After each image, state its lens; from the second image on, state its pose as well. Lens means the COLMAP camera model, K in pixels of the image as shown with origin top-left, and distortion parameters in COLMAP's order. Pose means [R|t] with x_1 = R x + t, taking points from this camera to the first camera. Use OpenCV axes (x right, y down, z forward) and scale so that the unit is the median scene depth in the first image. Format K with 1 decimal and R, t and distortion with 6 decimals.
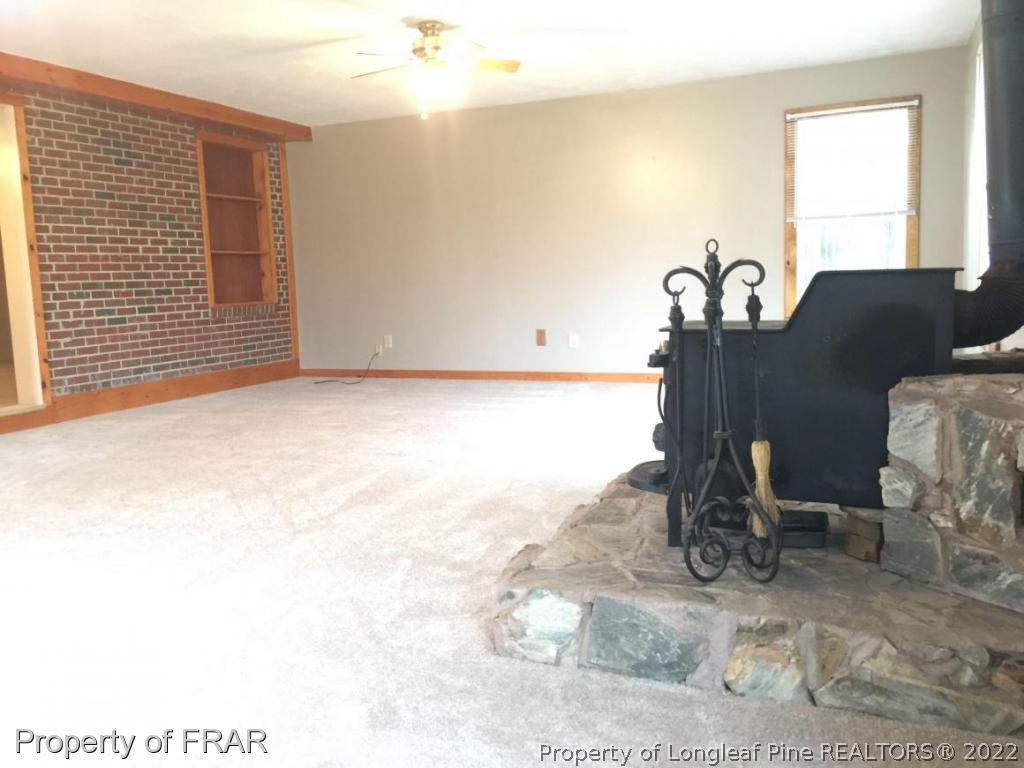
lens RADIAL K [[870.0, 0, 518.1], [0, 870.0, 373.9], [0, 0, 1]] dist [0.083099, -0.120919]
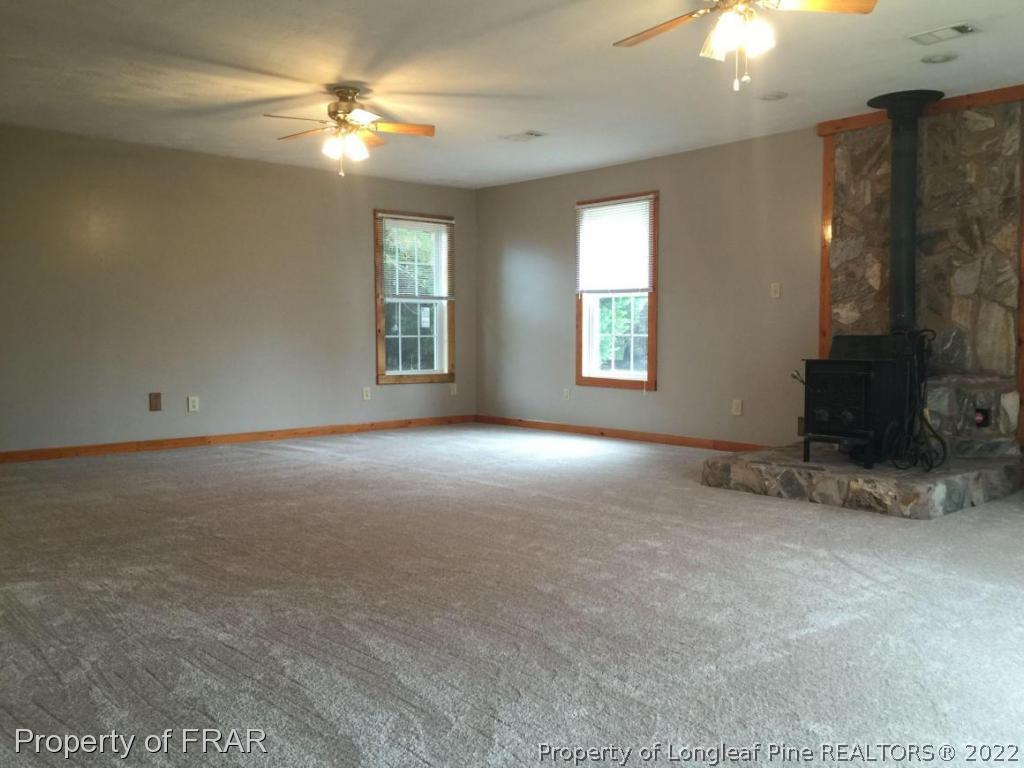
lens RADIAL K [[870.0, 0, 518.1], [0, 870.0, 373.9], [0, 0, 1]] dist [0.083099, -0.120919]
pose [[0.418784, -0.009090, 0.908041, -2.407549], [0.087559, 0.995695, -0.030414, -0.037102], [-0.903855, 0.092245, 0.417777, 1.042469]]
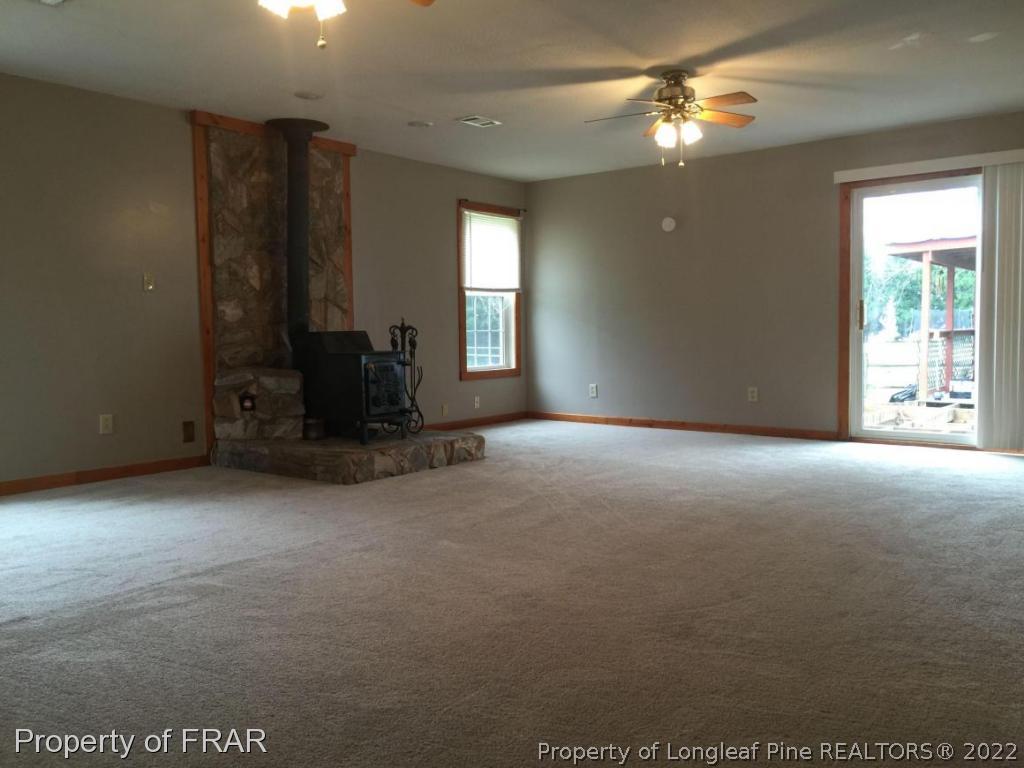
lens RADIAL K [[867.3, 0, 512.0], [0, 867.3, 384.0], [0, 0, 1]] dist [0.003844, 0.000894]
pose [[-0.966216, 0.030624, 0.255909, -0.911364], [0.073489, 0.984432, 0.159662, -0.393331], [-0.247035, 0.173075, -0.953425, 3.904129]]
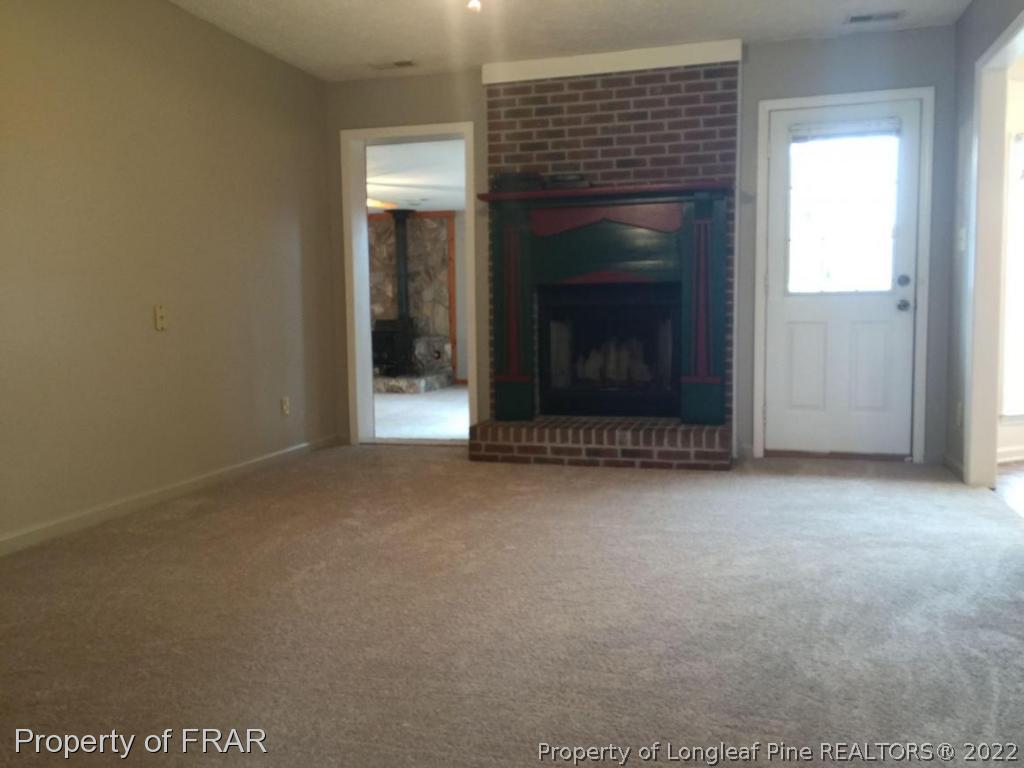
lens RADIAL K [[870.0, 0, 518.1], [0, 870.0, 373.9], [0, 0, 1]] dist [0.083099, -0.120919]
pose [[-0.137024, -0.038146, 0.989833, -5.388904], [0.128561, 0.990122, 0.055954, 0.000382], [-0.982190, 0.134921, -0.130766, 1.156993]]
